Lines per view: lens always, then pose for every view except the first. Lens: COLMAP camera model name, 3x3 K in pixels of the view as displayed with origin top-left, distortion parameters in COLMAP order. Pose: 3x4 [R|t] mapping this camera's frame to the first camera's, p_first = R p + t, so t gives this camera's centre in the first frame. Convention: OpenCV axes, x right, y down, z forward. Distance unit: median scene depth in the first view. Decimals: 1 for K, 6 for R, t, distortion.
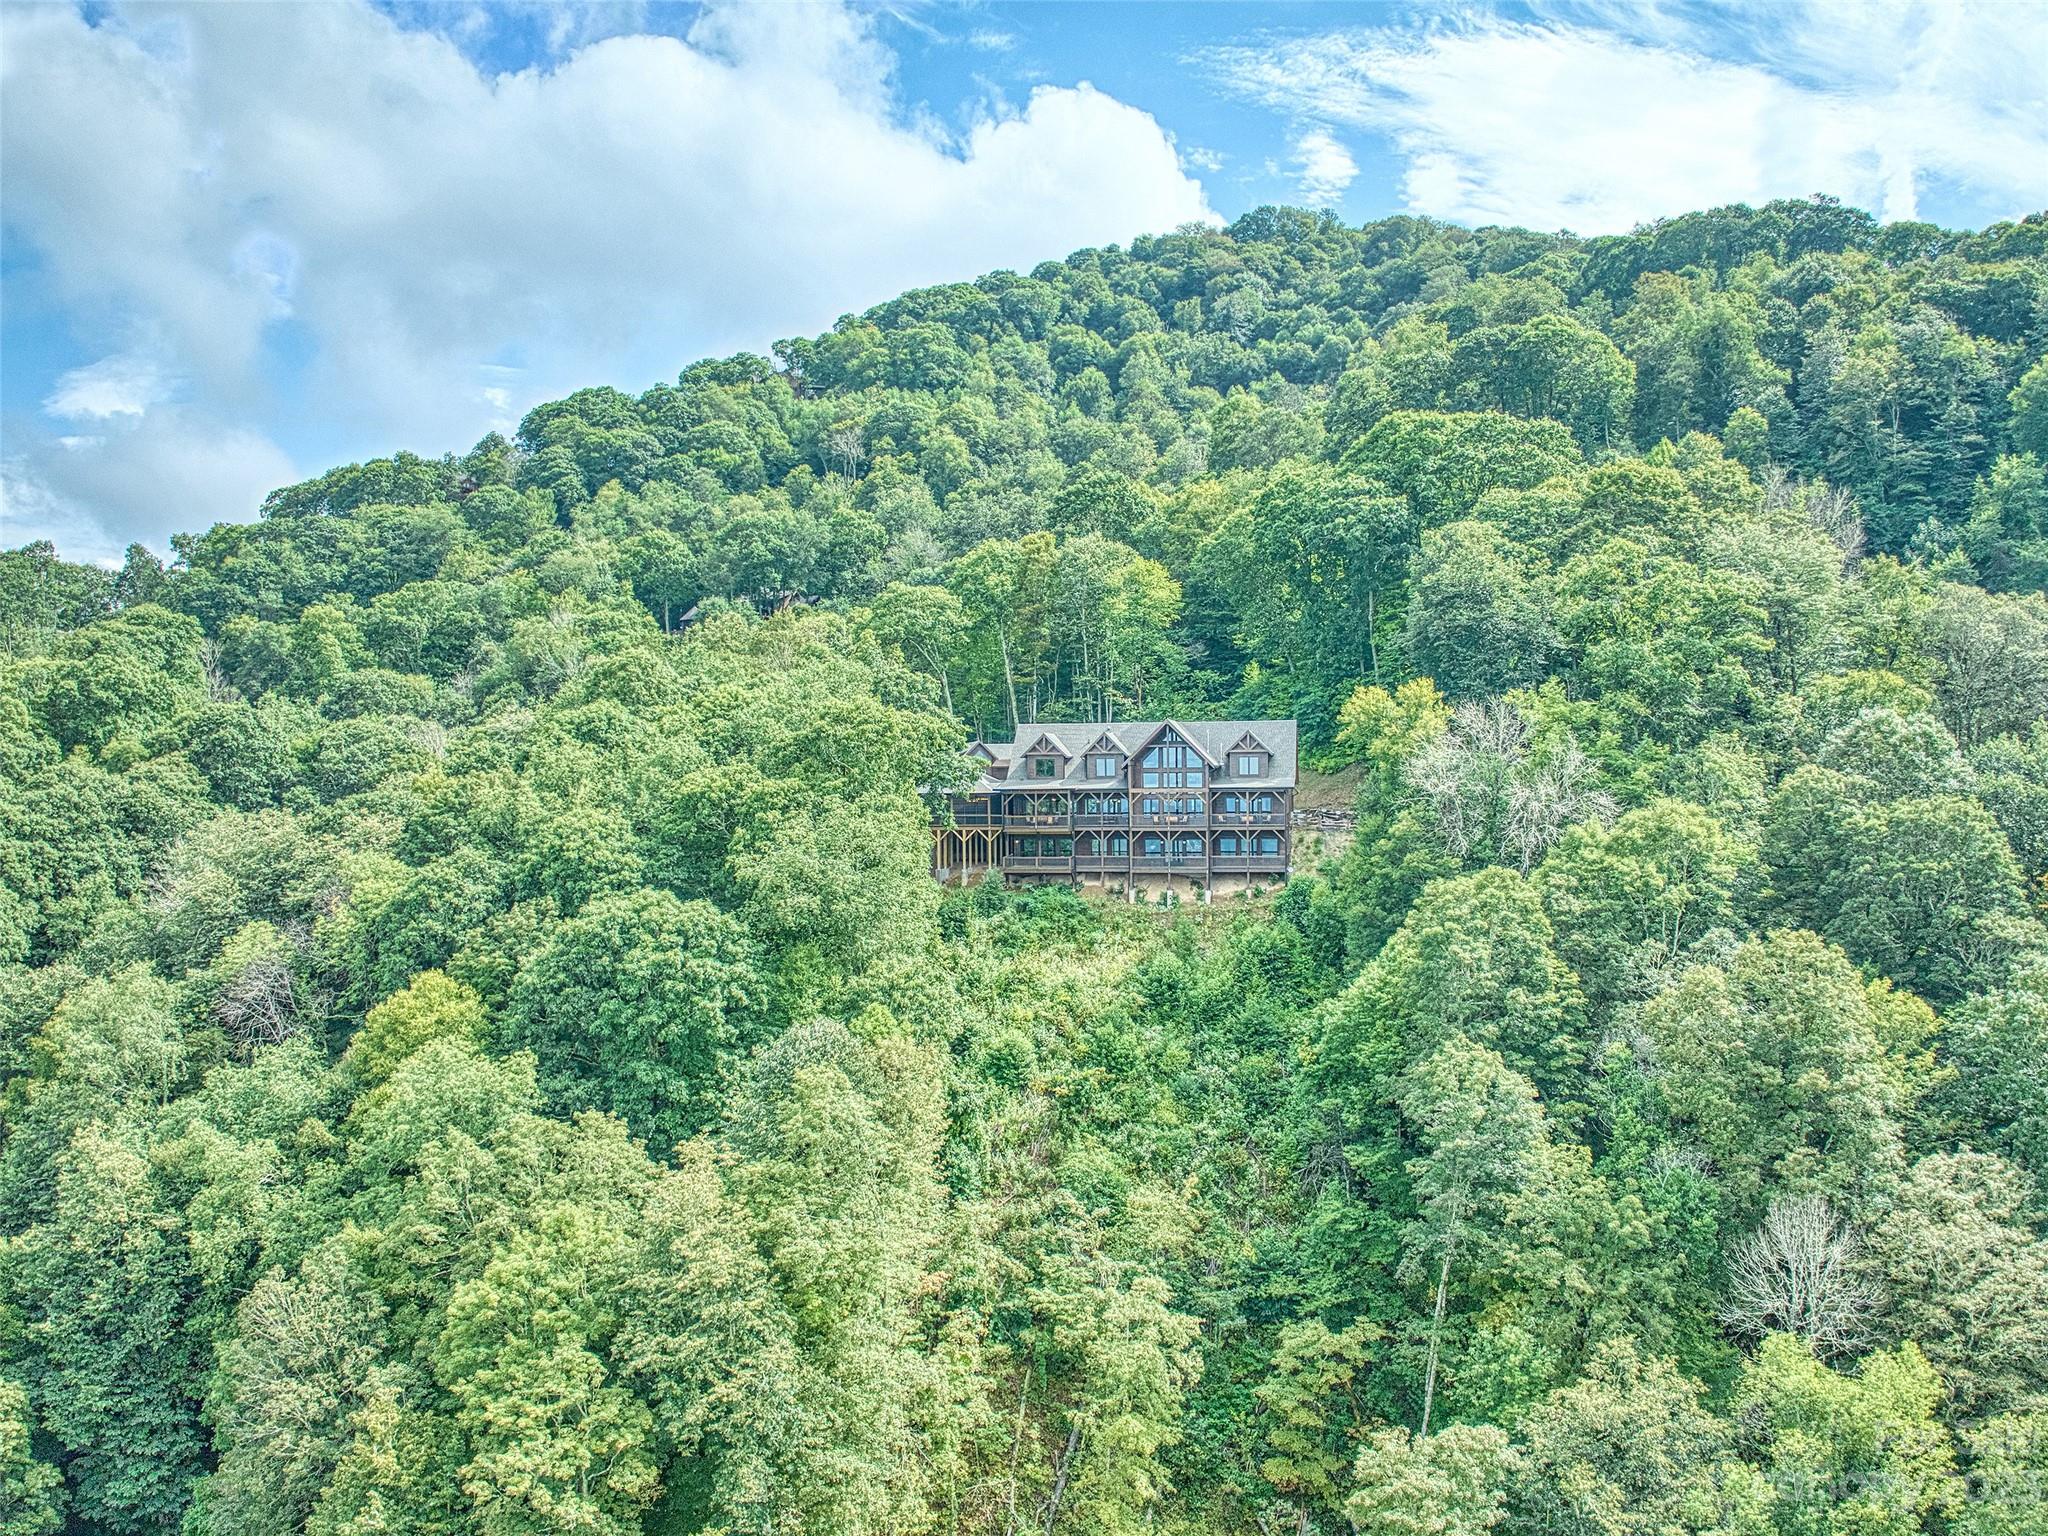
lens RADIAL K [[1448.2, 0, 1024.0], [0, 1448.2, 768.0], [0, 0, 1]] dist [-0.000932, -0.000435]
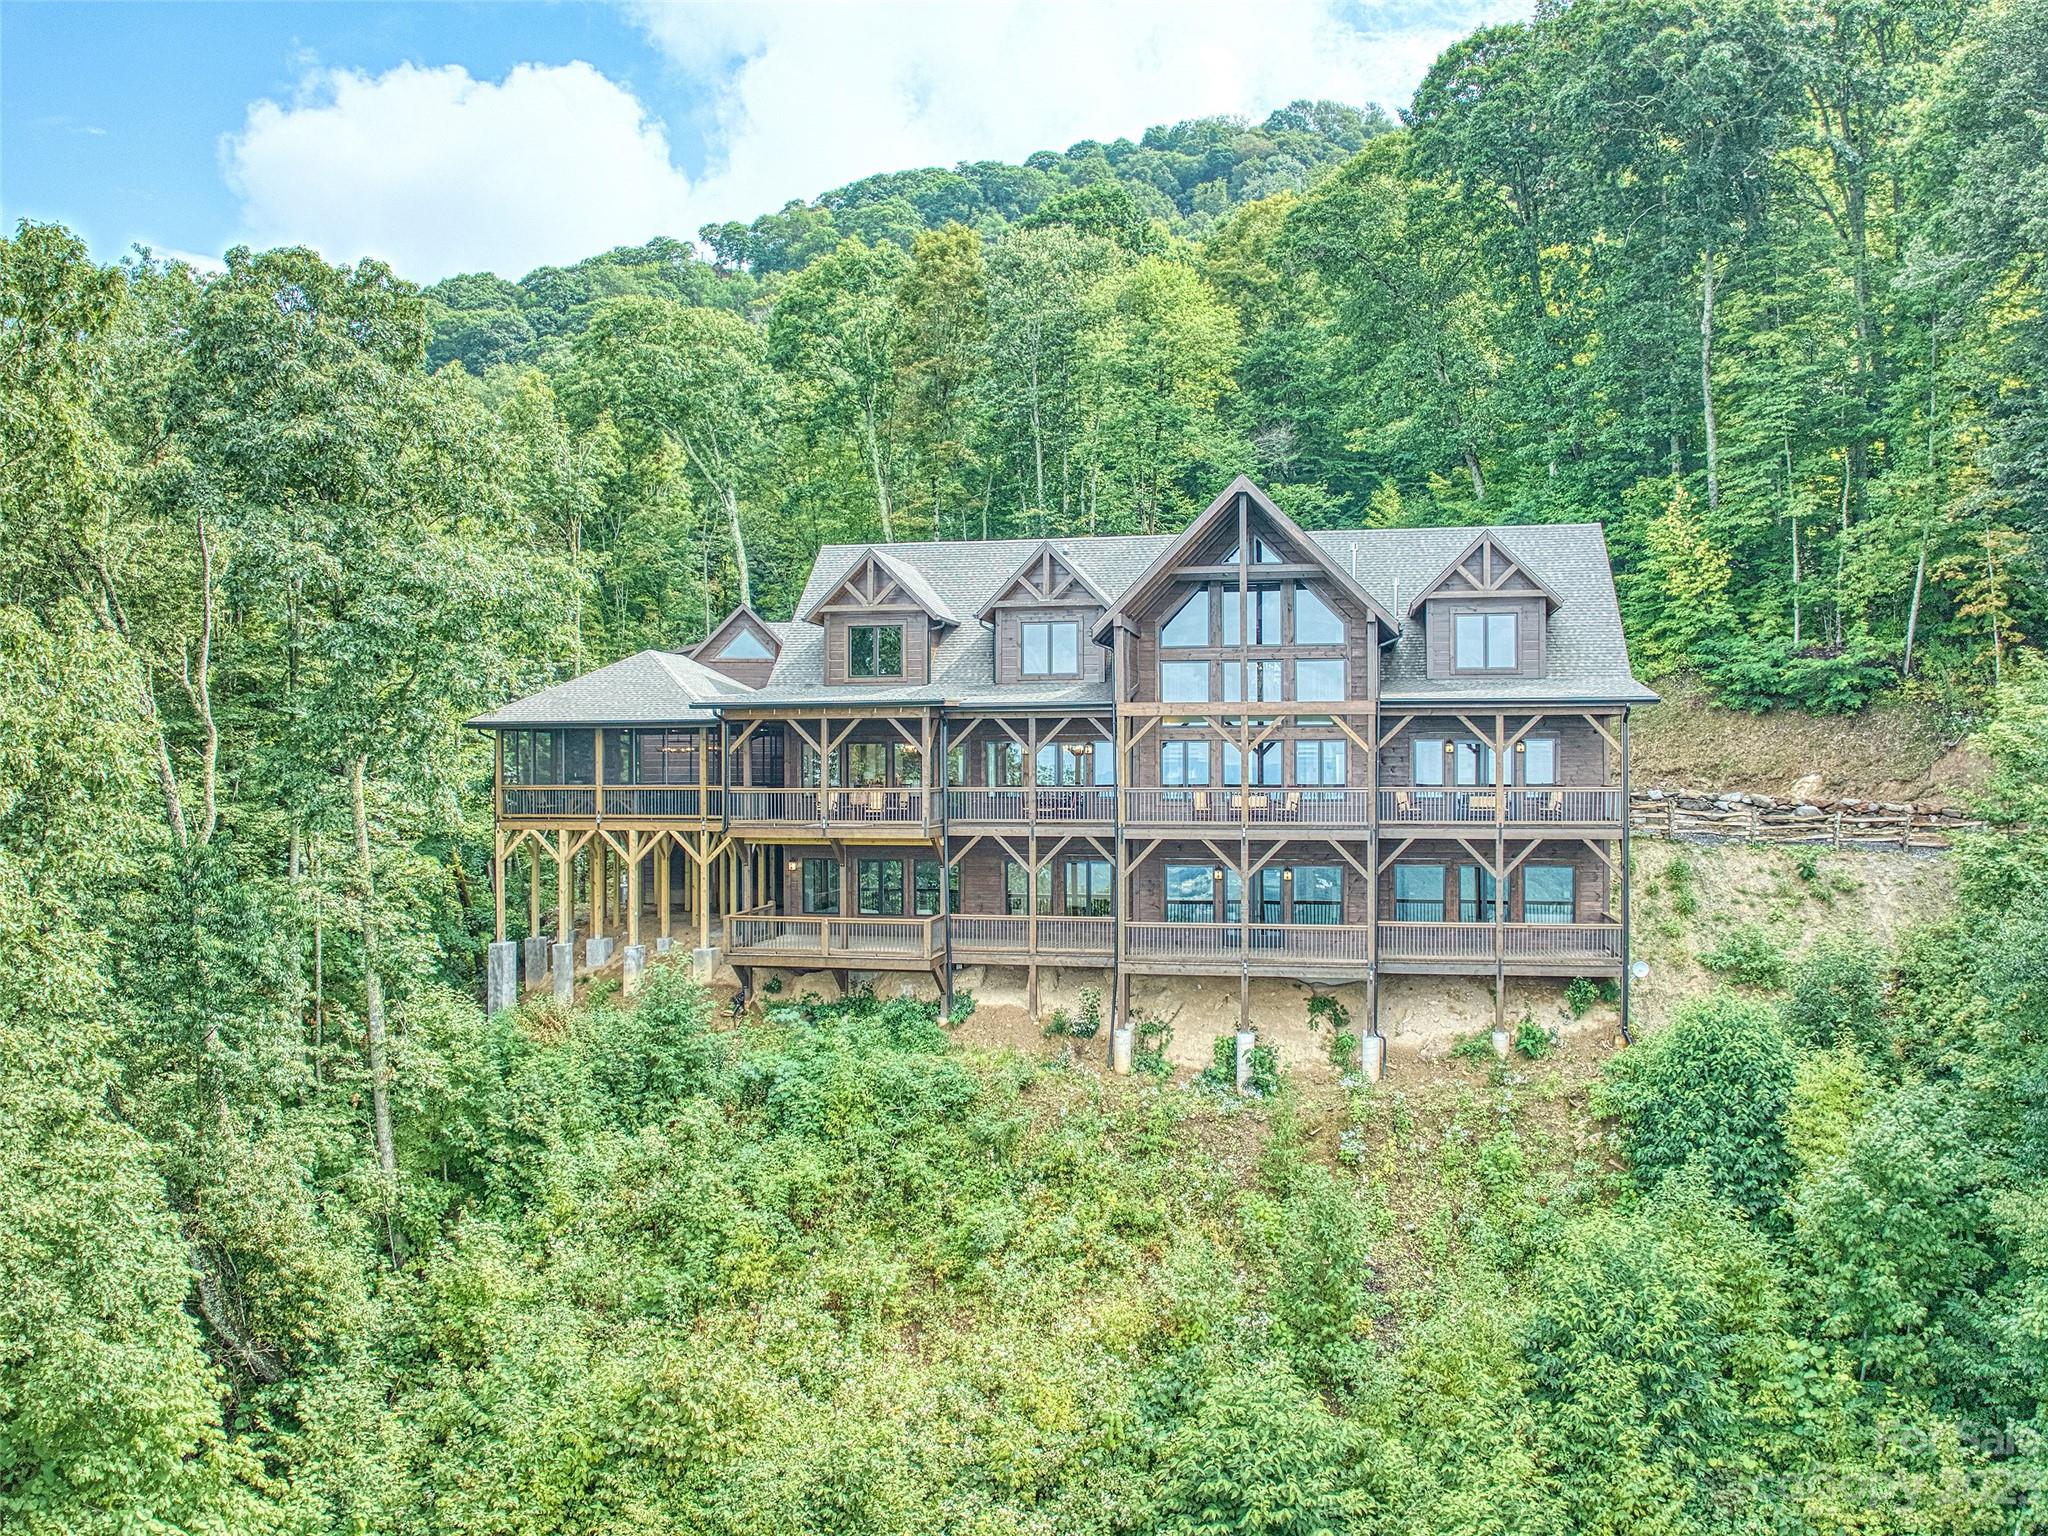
lens RADIAL K [[1429.2, 0, 1024.0], [0, 1429.2, 768.0], [0, 0, 1]] dist [-0.114056, -0.001303]
pose [[0.999927, 0.009249, -0.007769, 0.054165], [-0.009259, 0.999956, -0.001262, 0.028416], [0.007757, 0.001334, 0.999969, 0.682484]]
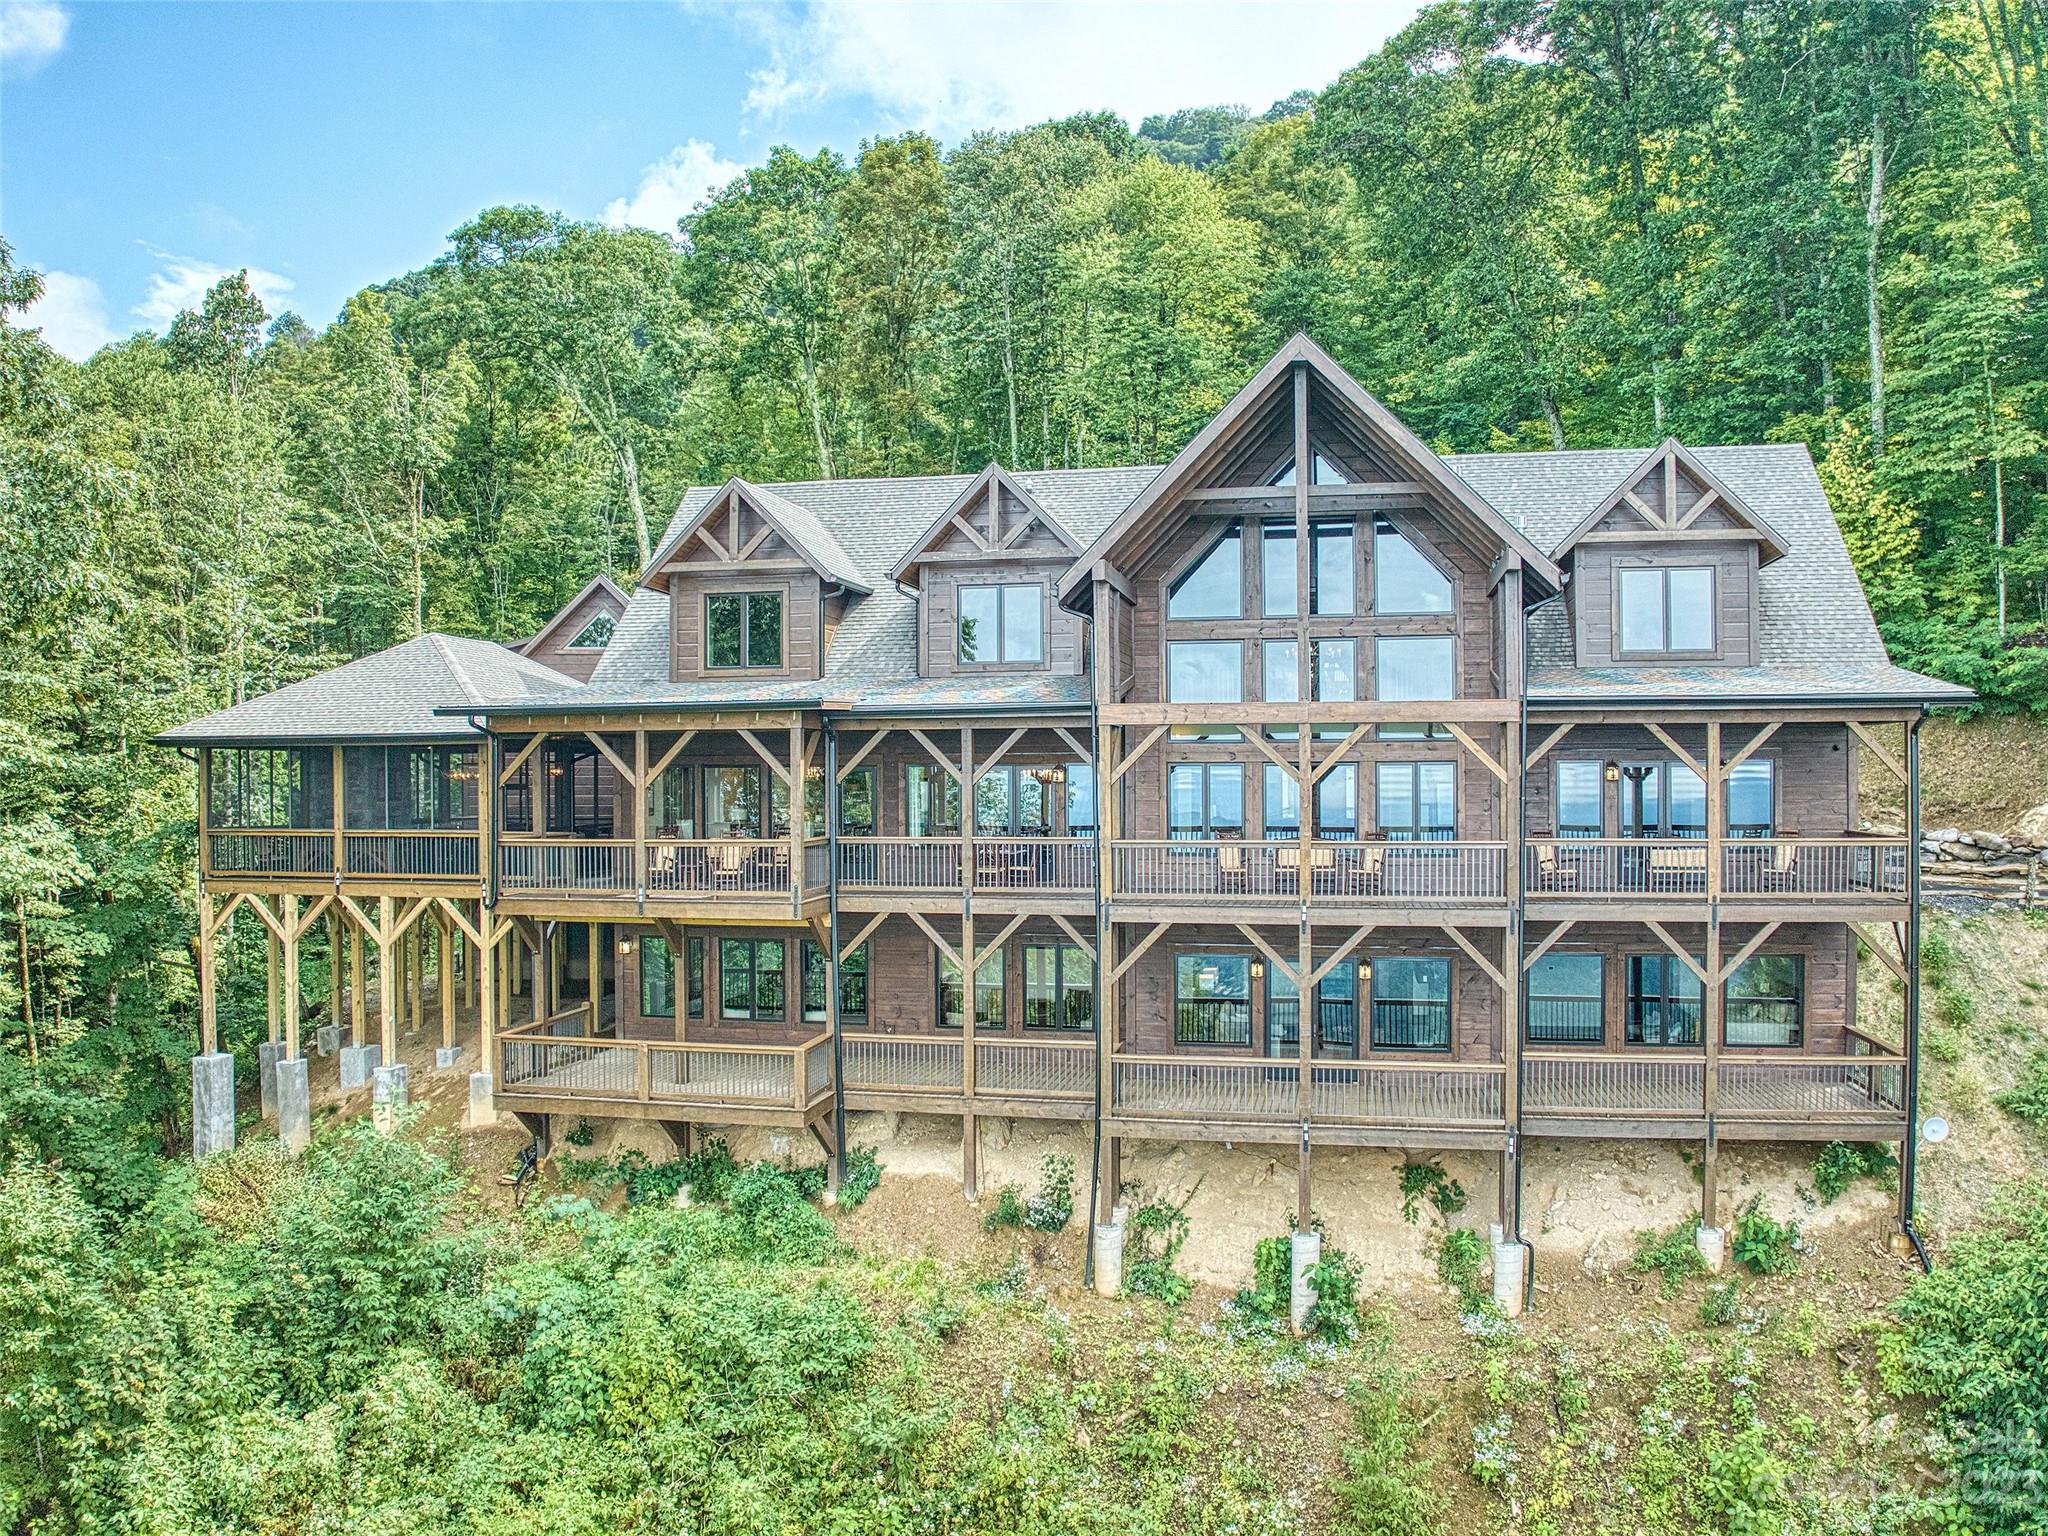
lens RADIAL K [[1429.2, 0, 1024.0], [0, 1429.2, 768.0], [0, 0, 1]] dist [-0.114056, -0.001303]
pose [[0.999949, 0.007340, -0.006876, 0.062840], [-0.007403, 0.999931, -0.009095, 0.024322], [0.006808, 0.009145, 0.999935, 0.795681]]
